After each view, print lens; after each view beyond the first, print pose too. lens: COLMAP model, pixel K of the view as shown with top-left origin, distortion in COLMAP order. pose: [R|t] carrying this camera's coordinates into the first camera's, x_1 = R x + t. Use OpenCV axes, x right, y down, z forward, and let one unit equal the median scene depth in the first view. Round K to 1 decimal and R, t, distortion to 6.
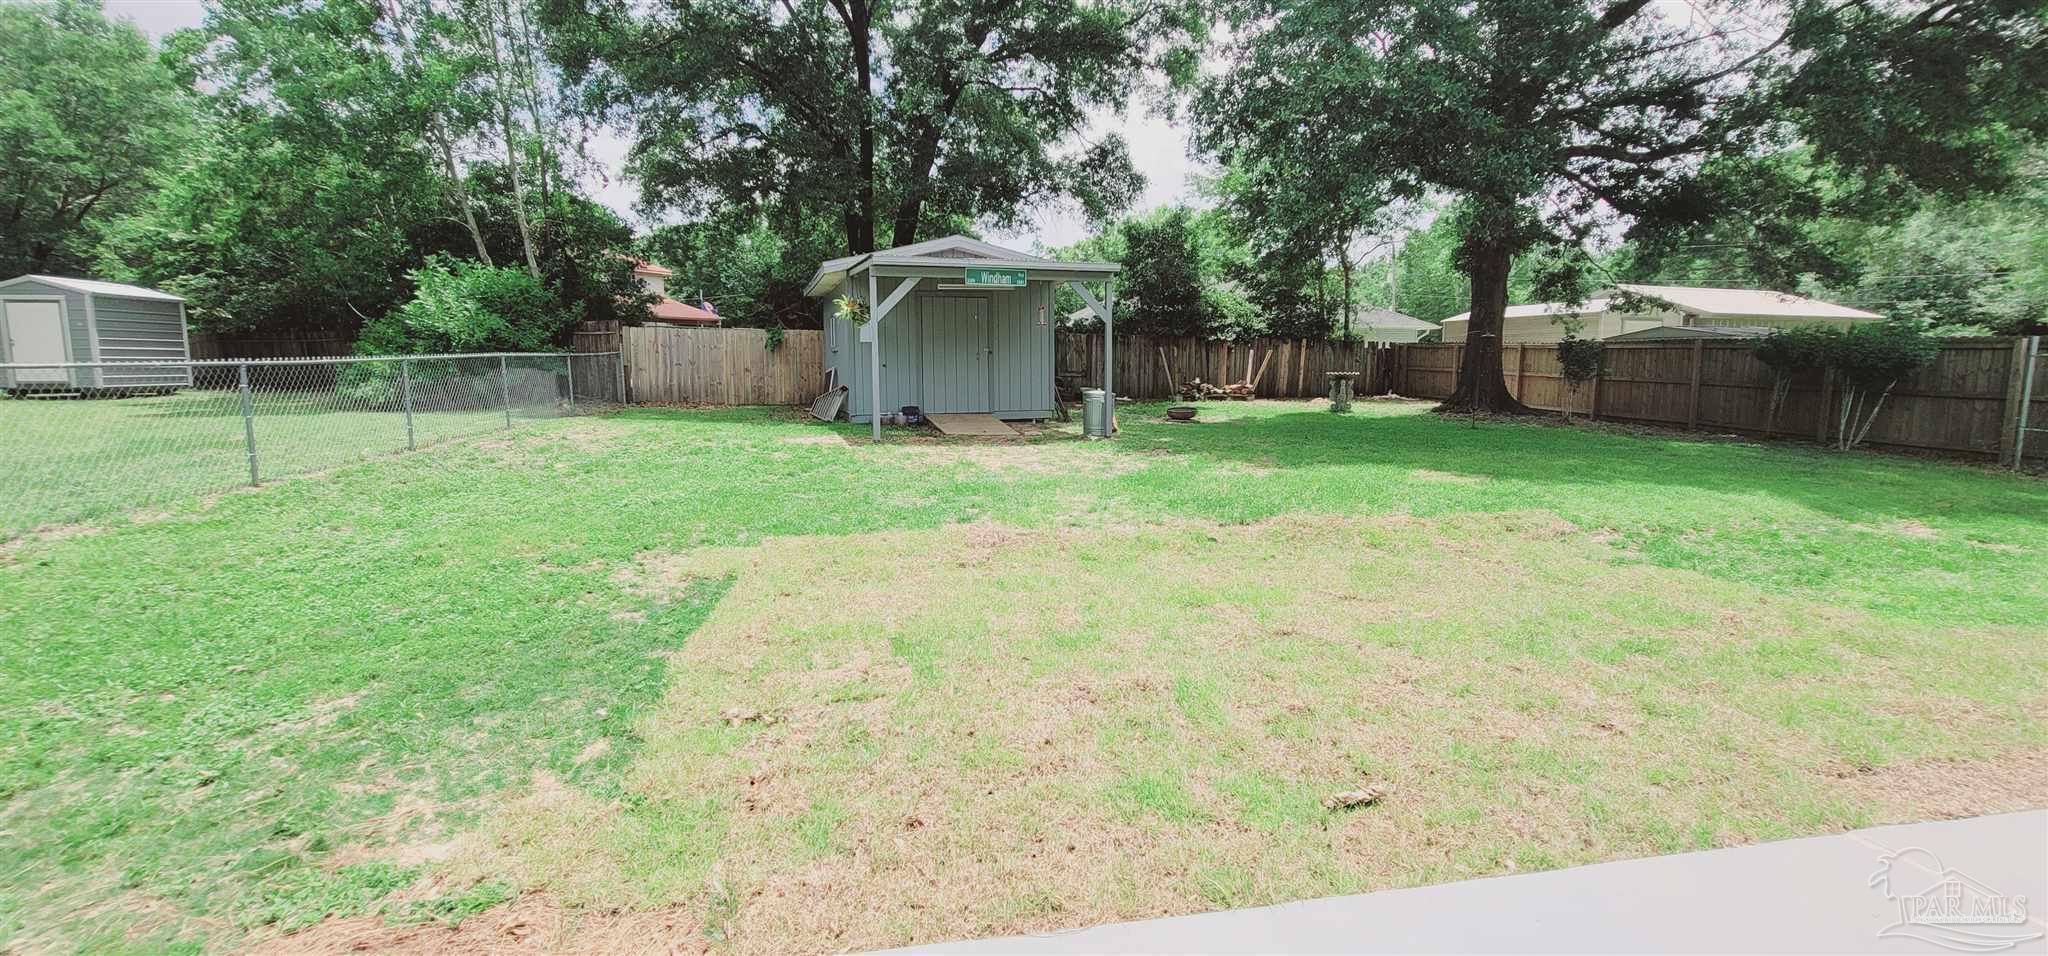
lens RADIAL K [[922.6, 0, 1031.6], [0, 922.6, 477.6], [0, 0, 1]] dist [-0.003464, 0.000459]
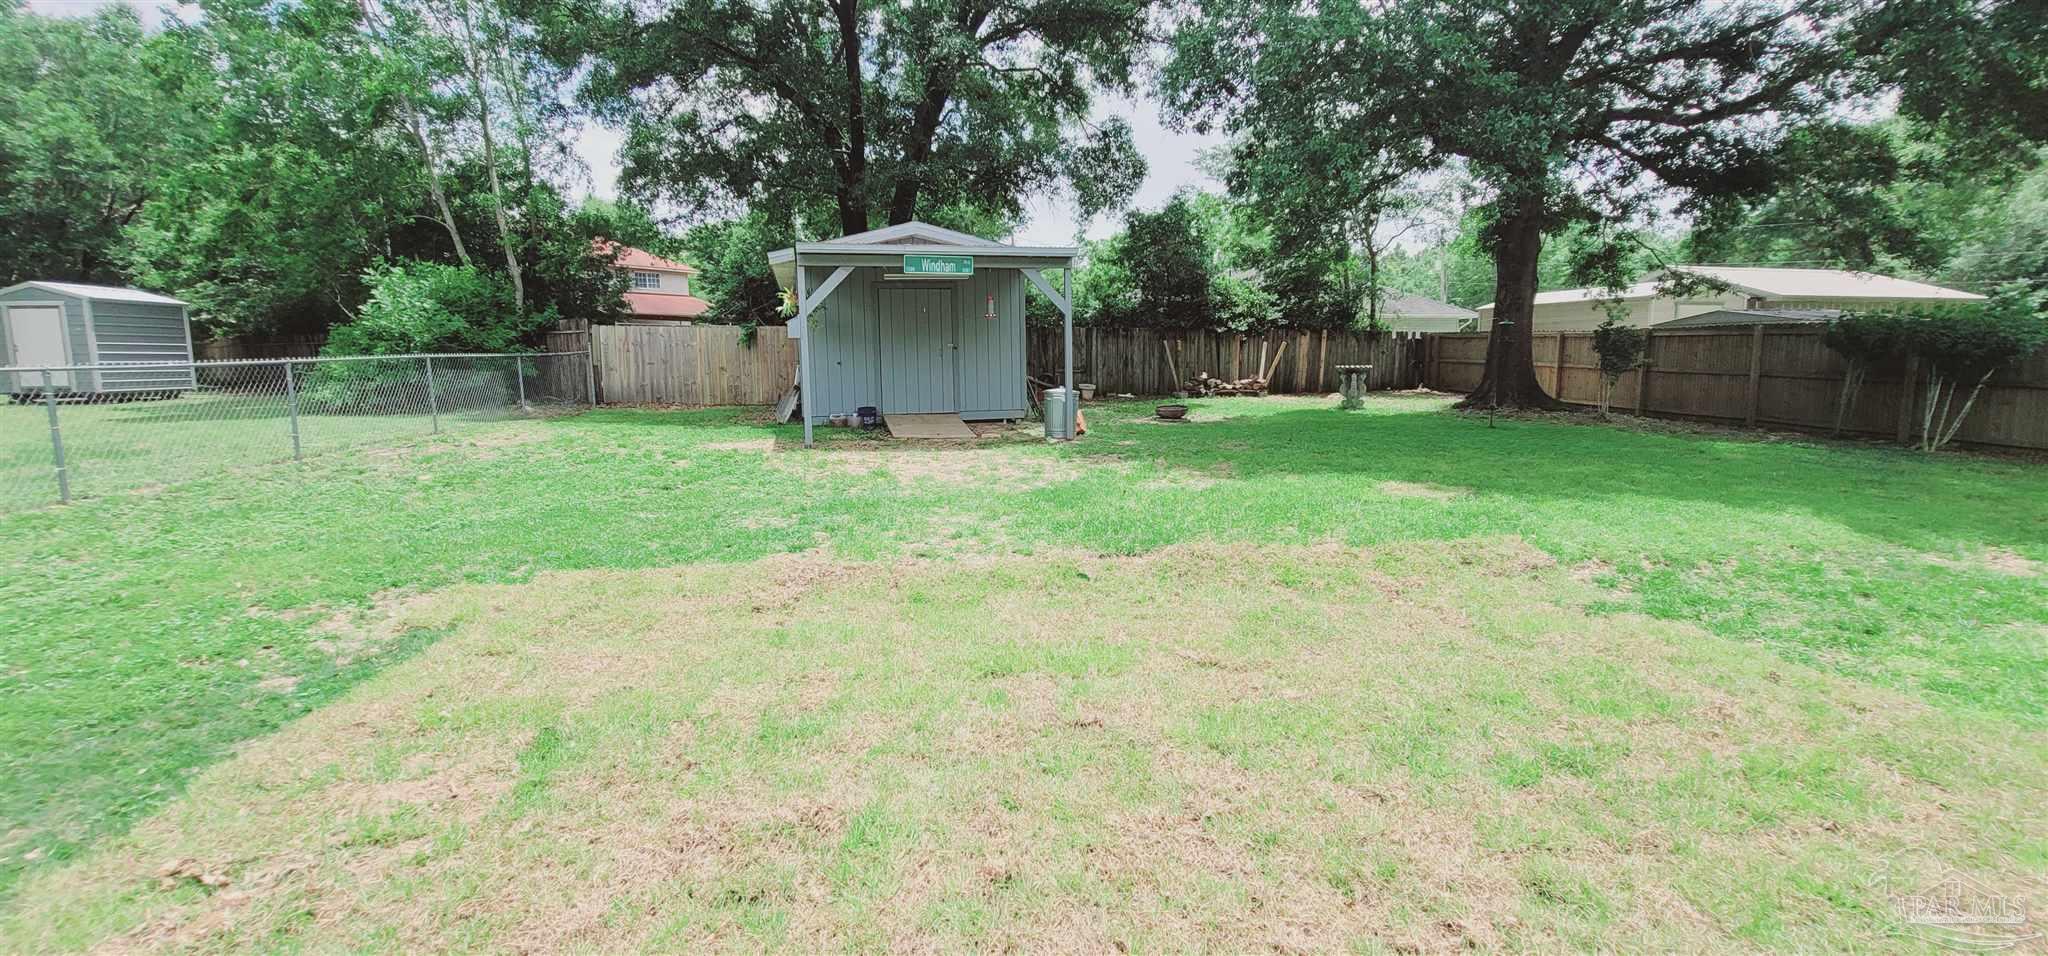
lens RADIAL K [[922.6, 0, 1019.9], [0, 922.6, 482.0], [0, 0, 1]] dist [-0.003464, 0.000459]
pose [[0.997897, -0.000876, -0.064821, 0.074049], [0.001533, 0.999948, 0.010079, -0.009053], [0.064809, -0.010157, 0.997846, 0.070587]]
